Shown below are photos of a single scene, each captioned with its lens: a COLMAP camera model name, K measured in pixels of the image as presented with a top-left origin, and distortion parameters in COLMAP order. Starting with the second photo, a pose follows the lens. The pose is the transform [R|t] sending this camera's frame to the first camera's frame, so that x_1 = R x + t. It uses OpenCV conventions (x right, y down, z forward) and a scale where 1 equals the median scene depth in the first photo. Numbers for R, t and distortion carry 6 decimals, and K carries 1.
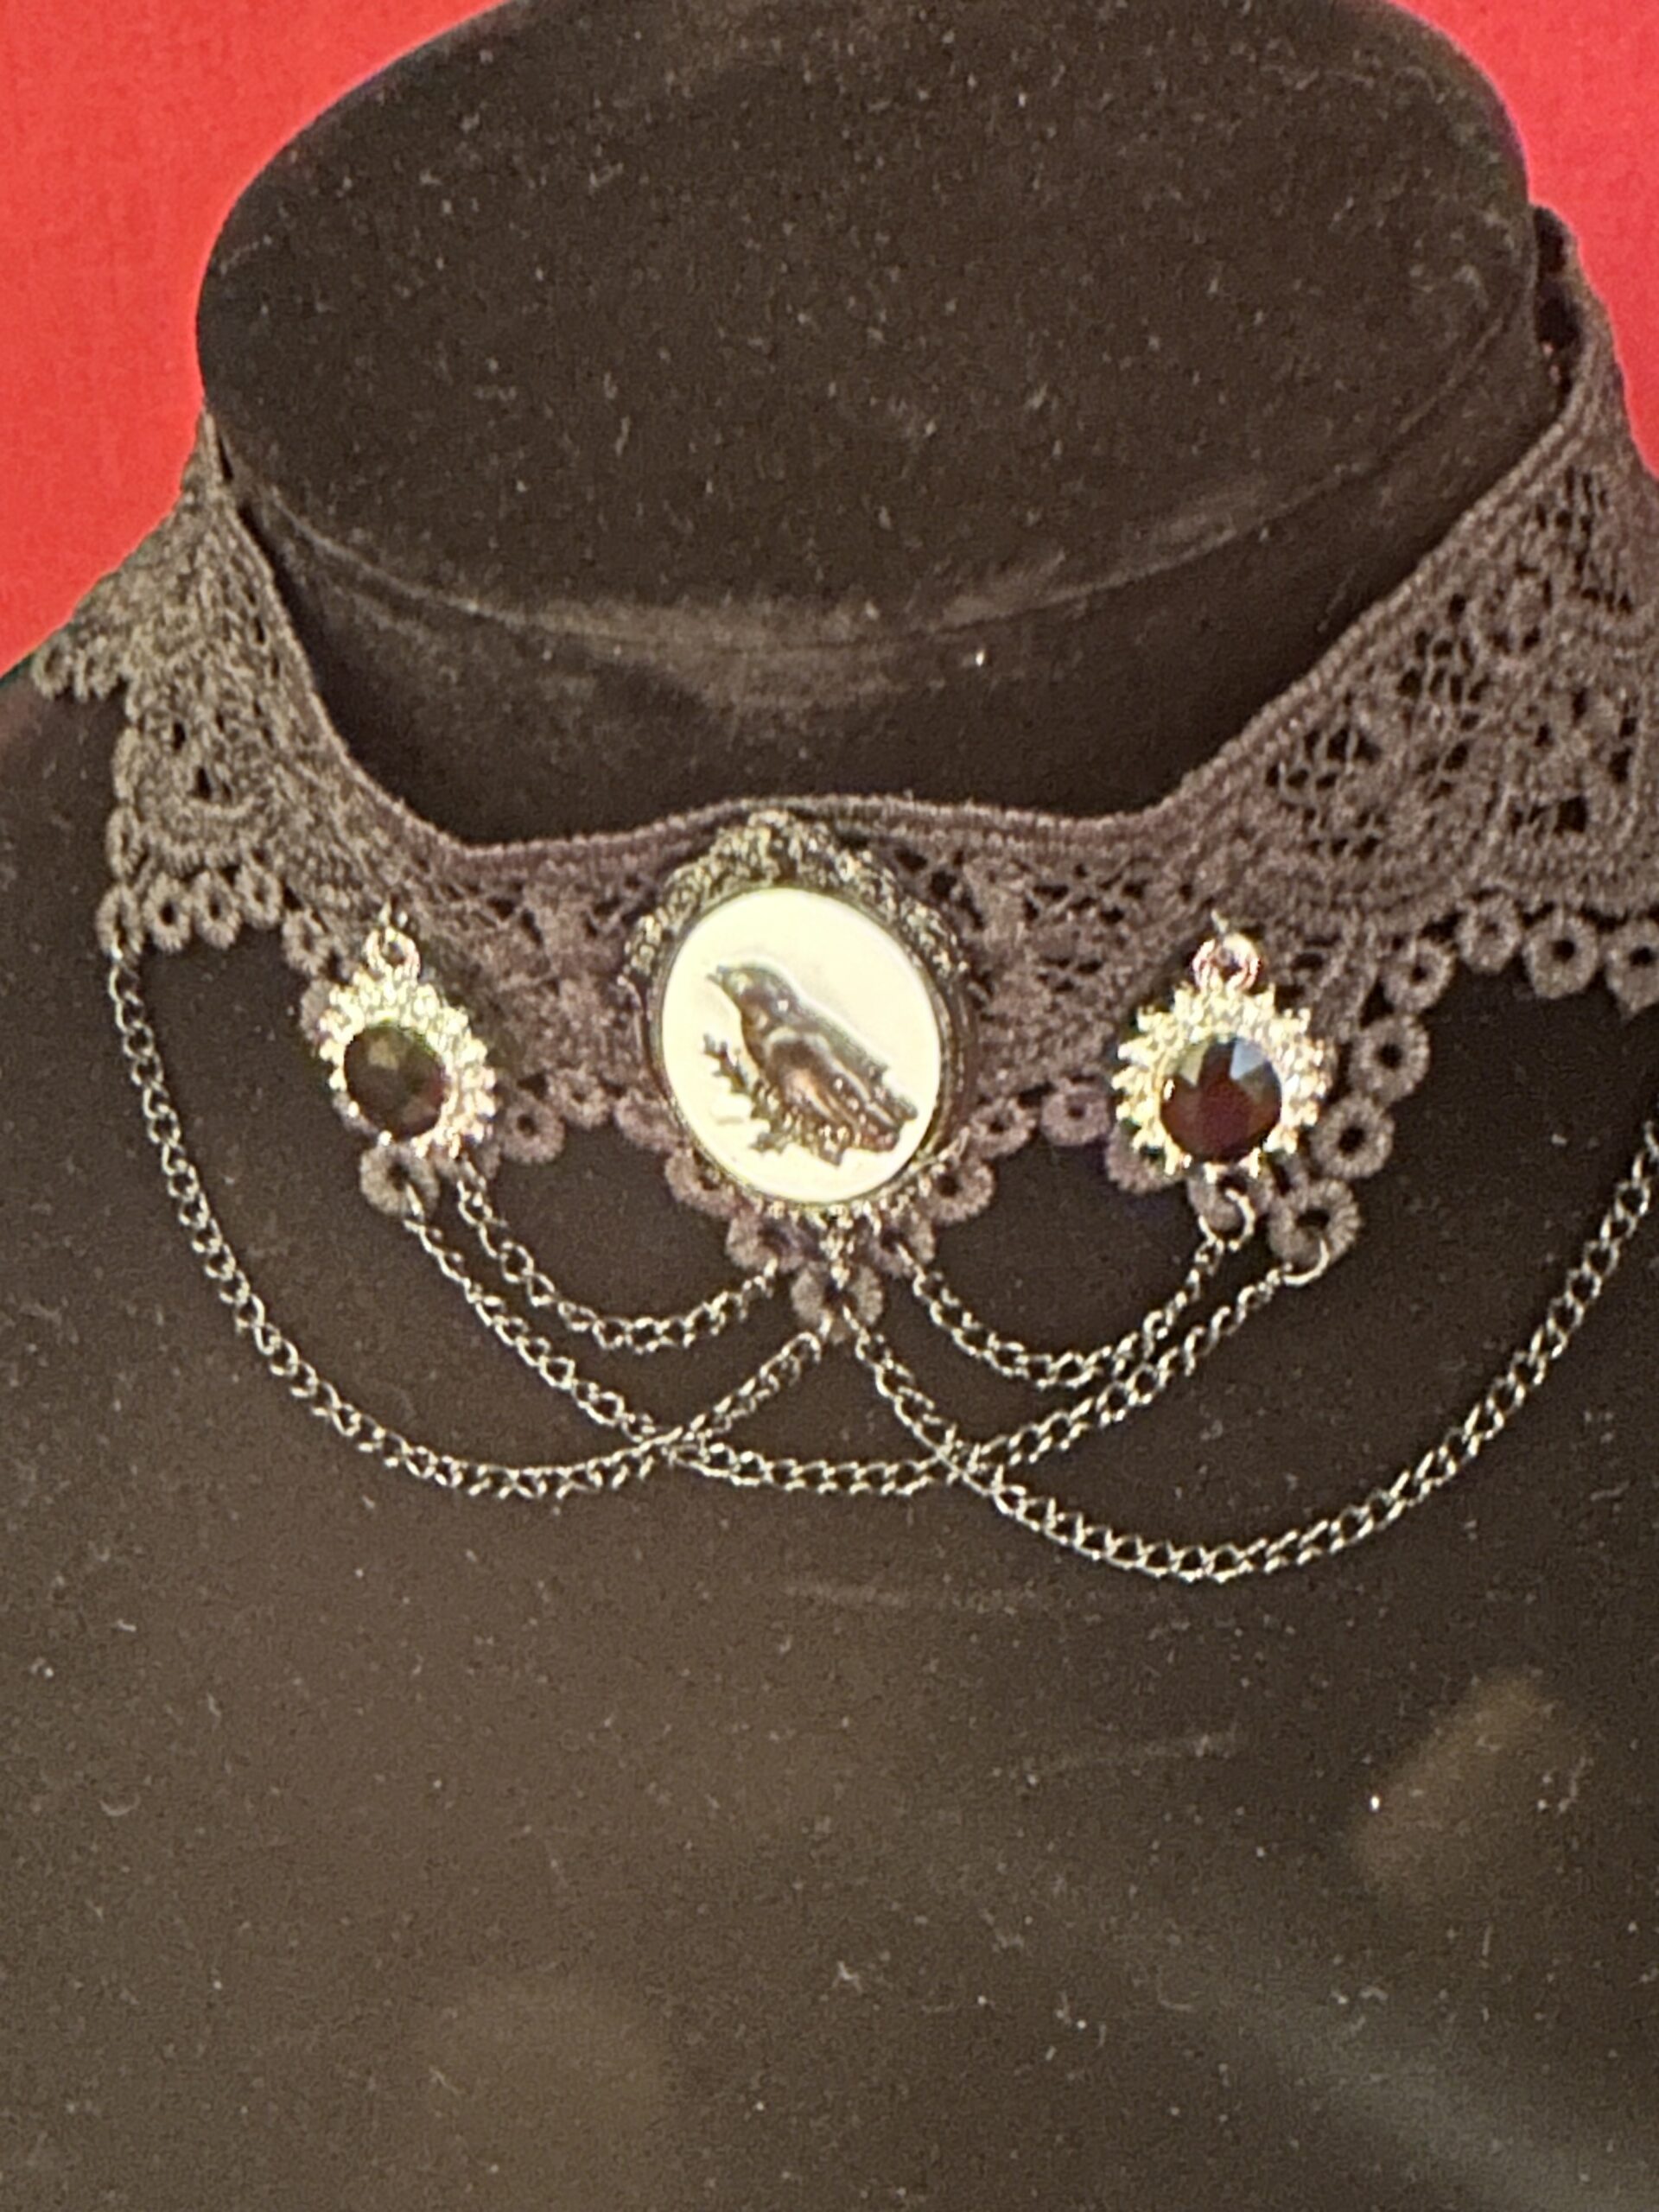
lens RADIAL K [[2631.3, 0, 831.4], [0, 2631.3, 1106.6], [0, 0, 1]] dist [-0.006204, 0.000000]
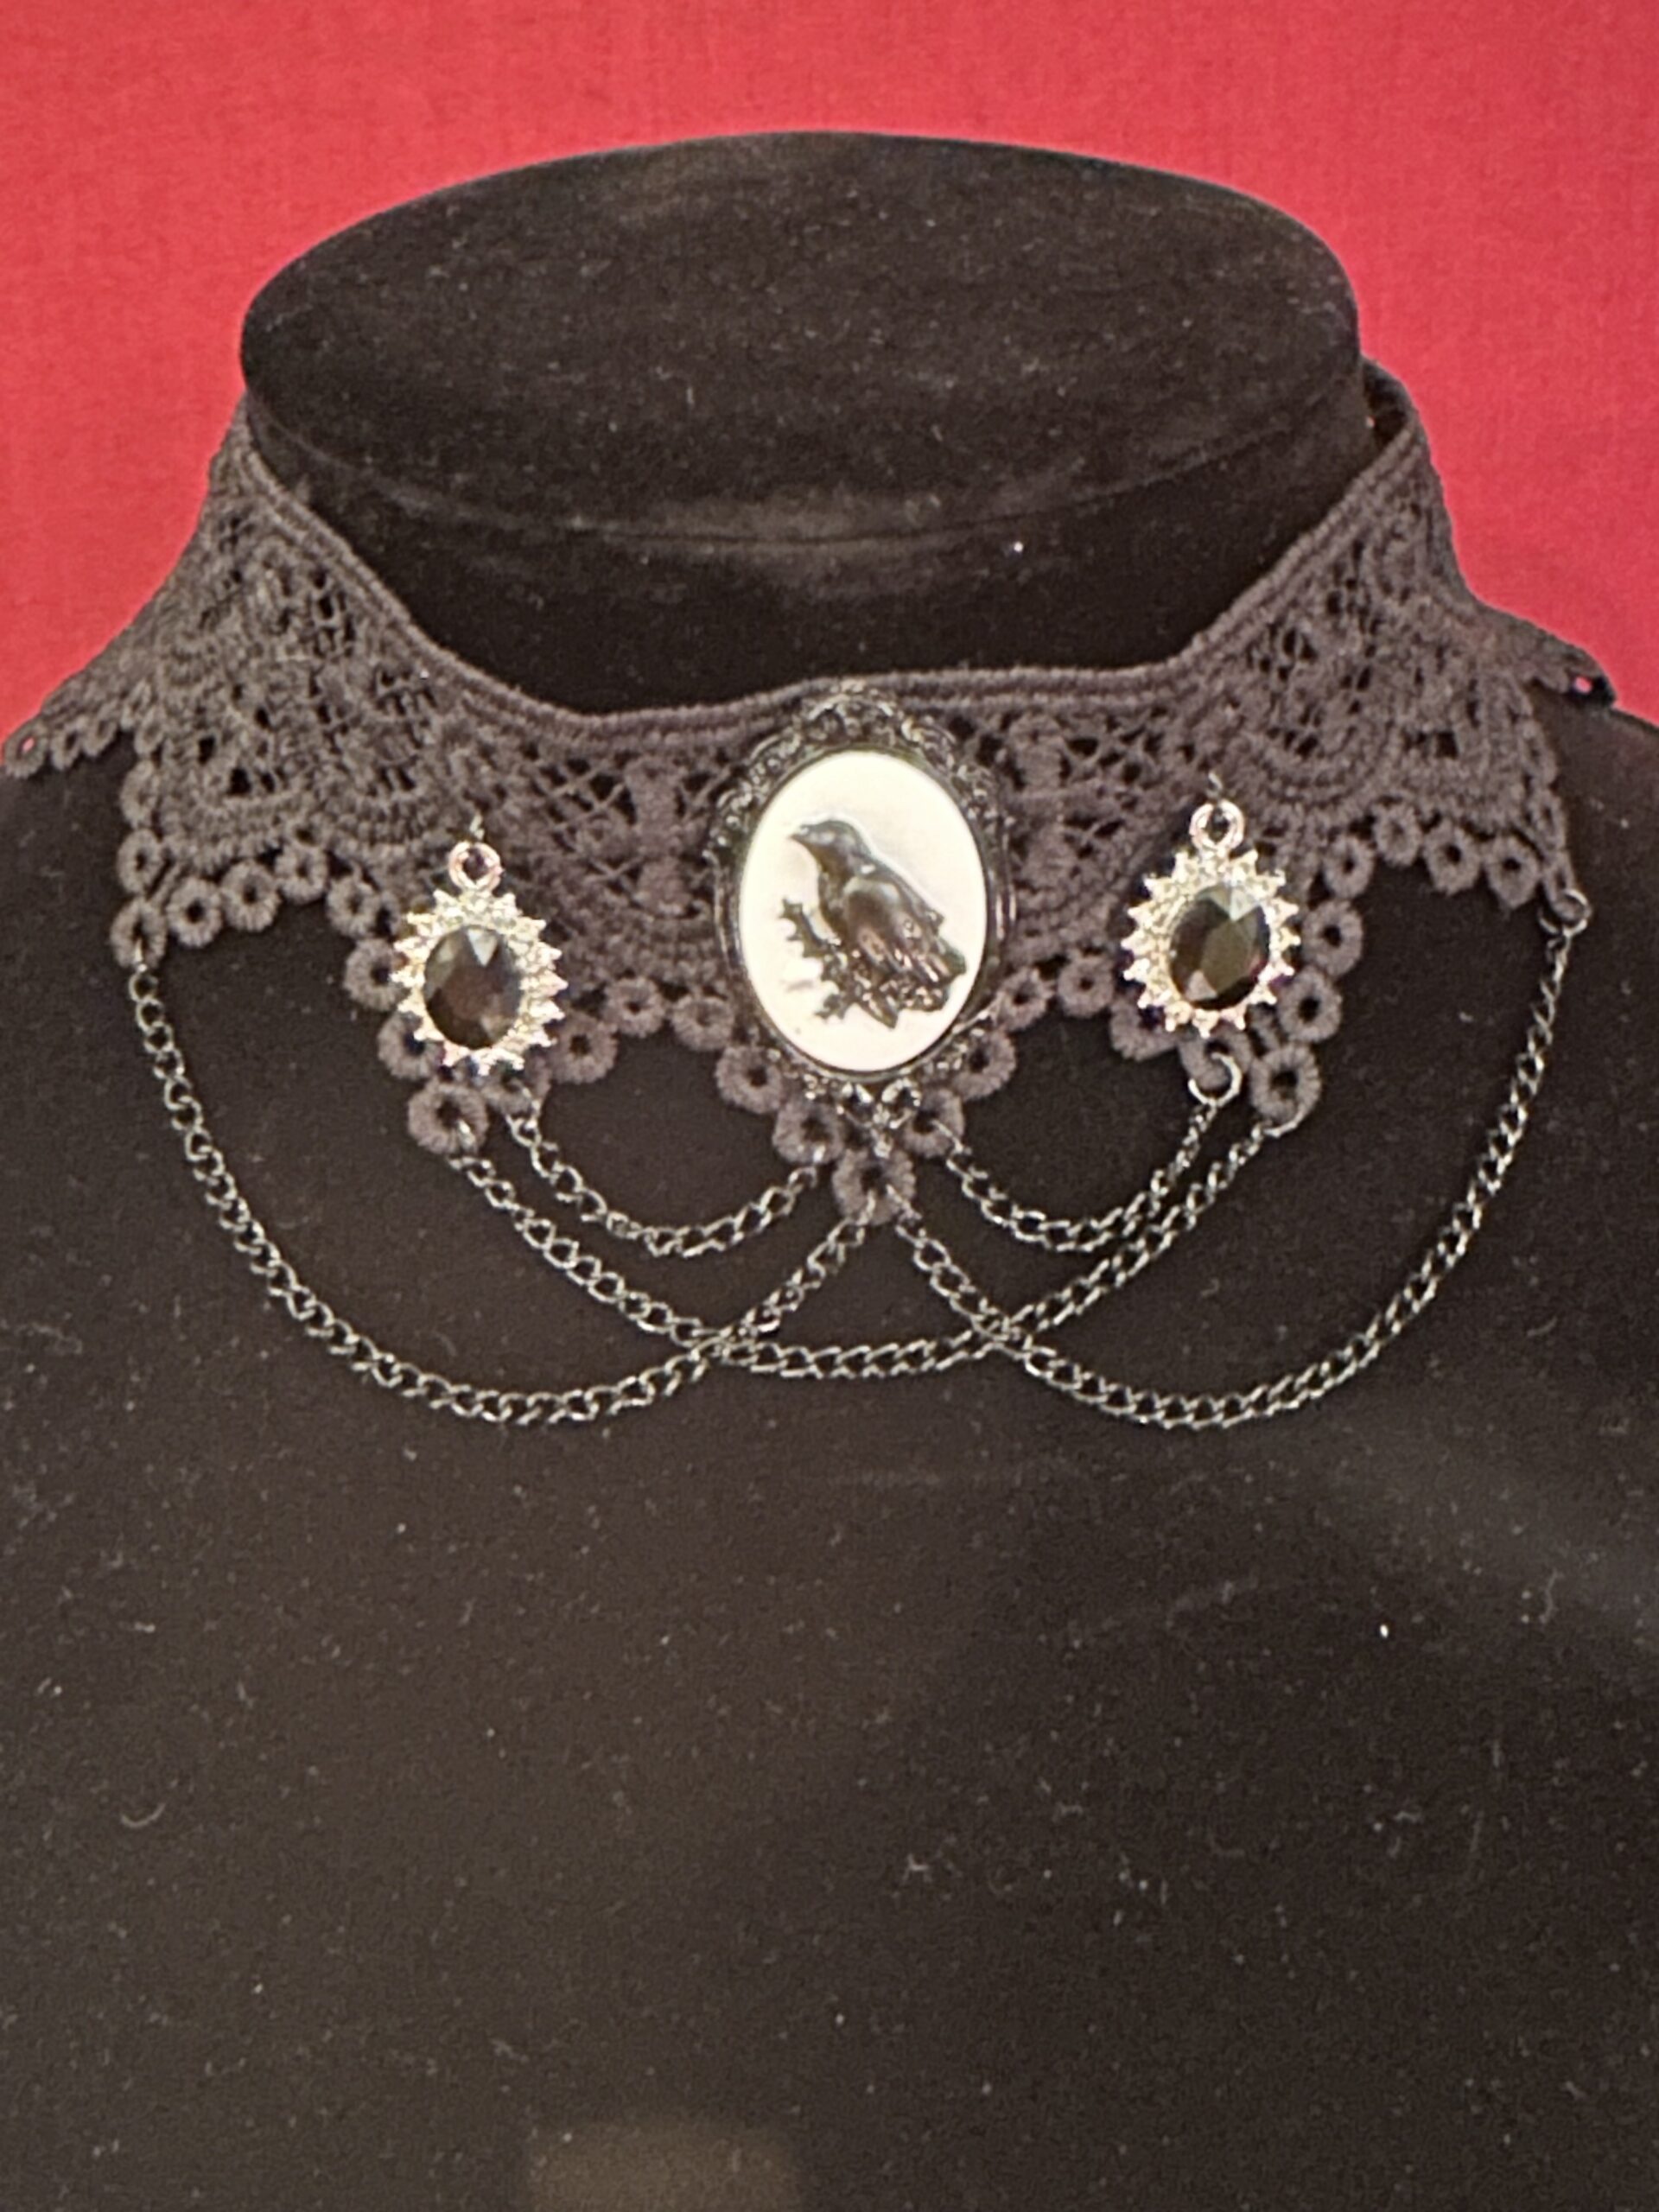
lens RADIAL K [[2631.3, 0, 825.7], [0, 2631.3, 1107.1], [0, 0, 1]] dist [-0.006204, 0.000000]
pose [[0.975657, -0.035655, 0.216383, -0.255727], [0.089043, 0.966107, -0.242298, 0.307844], [-0.200410, 0.255667, 0.945764, -0.043453]]
